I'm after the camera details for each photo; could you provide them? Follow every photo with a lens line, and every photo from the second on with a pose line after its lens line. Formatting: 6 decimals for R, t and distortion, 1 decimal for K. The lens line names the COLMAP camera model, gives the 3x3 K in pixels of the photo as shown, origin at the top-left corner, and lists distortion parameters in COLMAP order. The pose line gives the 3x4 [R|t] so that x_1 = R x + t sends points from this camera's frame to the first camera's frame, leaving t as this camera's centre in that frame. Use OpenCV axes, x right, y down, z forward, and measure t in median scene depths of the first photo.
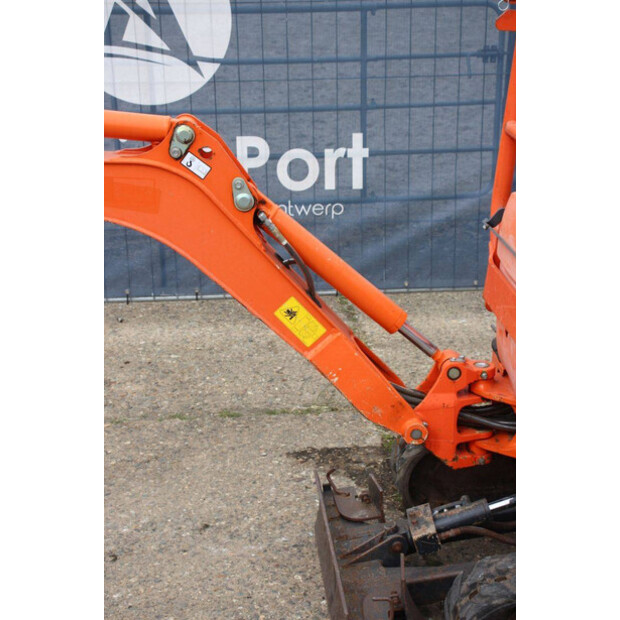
lens RADIAL K [[1172.3, 0, 312.2], [0, 1172.3, 313.5], [0, 0, 1]] dist [0.288412, 0.000000]
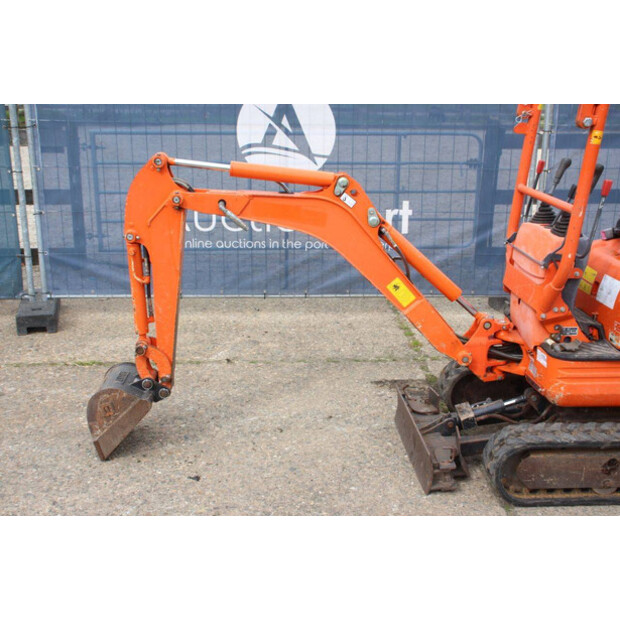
lens RADIAL K [[747.4, 0, 314.7], [0, 747.4, 312.6], [0, 0, 1]] dist [0.010744, 0.000000]
pose [[0.999564, 0.028022, -0.009273, -0.095723], [-0.028332, 0.998980, -0.035154, 0.059906], [0.008279, 0.035402, 0.999339, -0.079965]]
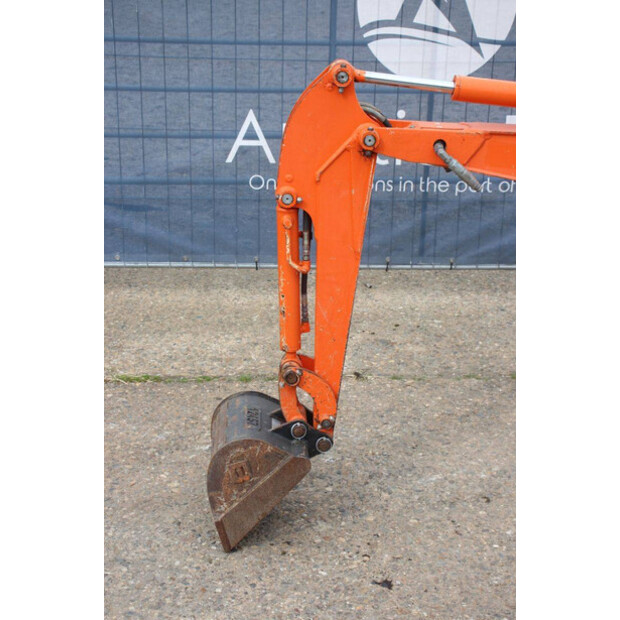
lens RADIAL K [[1150.4, 0, 316.0], [0, 1150.4, 318.8], [0, 0, 1]] dist [0.243858, 0.000000]
pose [[0.999280, 0.037377, 0.006586, -0.288065], [-0.037520, 0.999028, 0.023120, 0.017227], [-0.005716, -0.023351, 0.999711, -0.053055]]
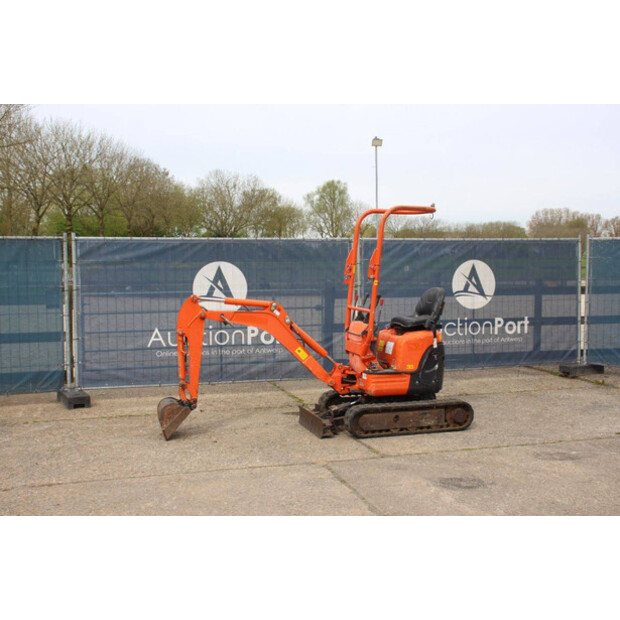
lens RADIAL K [[747.4, 0, 307.9], [0, 747.4, 322.9], [0, 0, 1]] dist [0.010744, 0.000000]
pose [[0.979356, -0.008603, 0.201959, -0.366850], [0.057912, 0.969156, -0.239549, 0.377883], [-0.193669, 0.246299, 0.949647, -1.032783]]
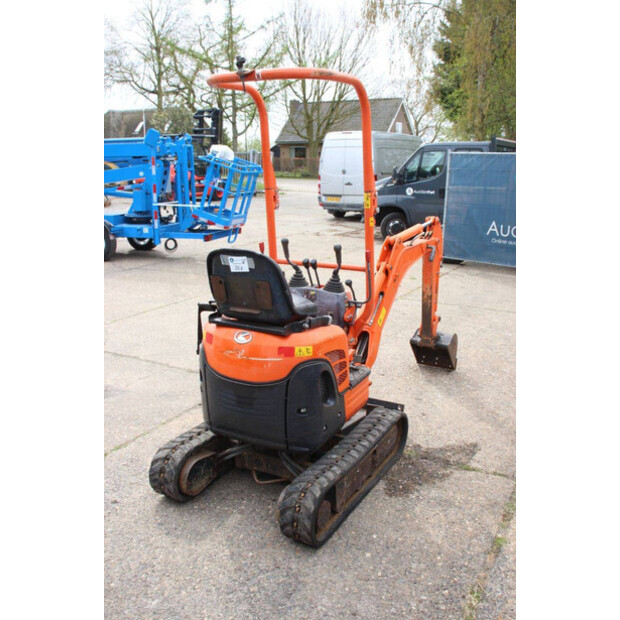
lens RADIAL K [[614.7, 0, 309.3], [0, 614.7, 308.5], [0, 0, 1]] dist [-0.065807, 0.000000]
pose [[-0.558357, 0.205399, -0.803771, 0.898467], [-0.273386, 0.869190, 0.412030, -0.413612], [0.783260, 0.449800, -0.429165, 1.125185]]
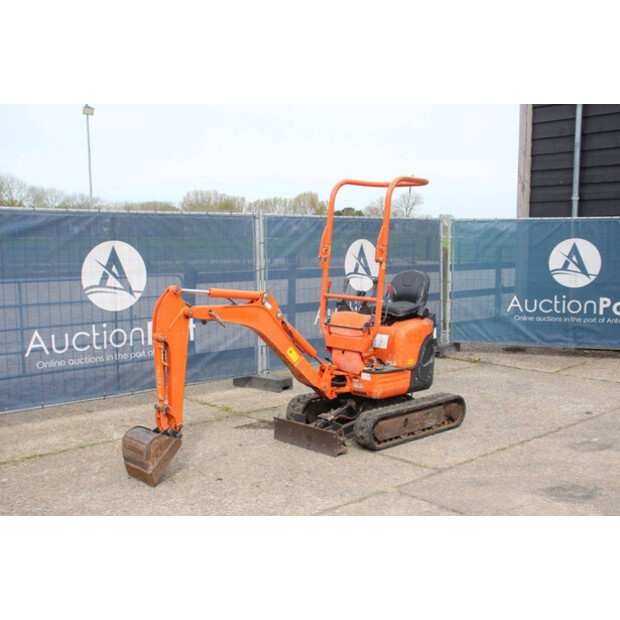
lens RADIAL K [[747.4, 0, 308.1], [0, 747.4, 305.1], [0, 0, 1]] dist [0.010744, 0.000000]
pose [[0.789357, -0.043760, 0.612373, -0.903630], [0.191554, 0.965217, -0.177940, 0.183770], [-0.583286, 0.257761, 0.770283, -0.451938]]
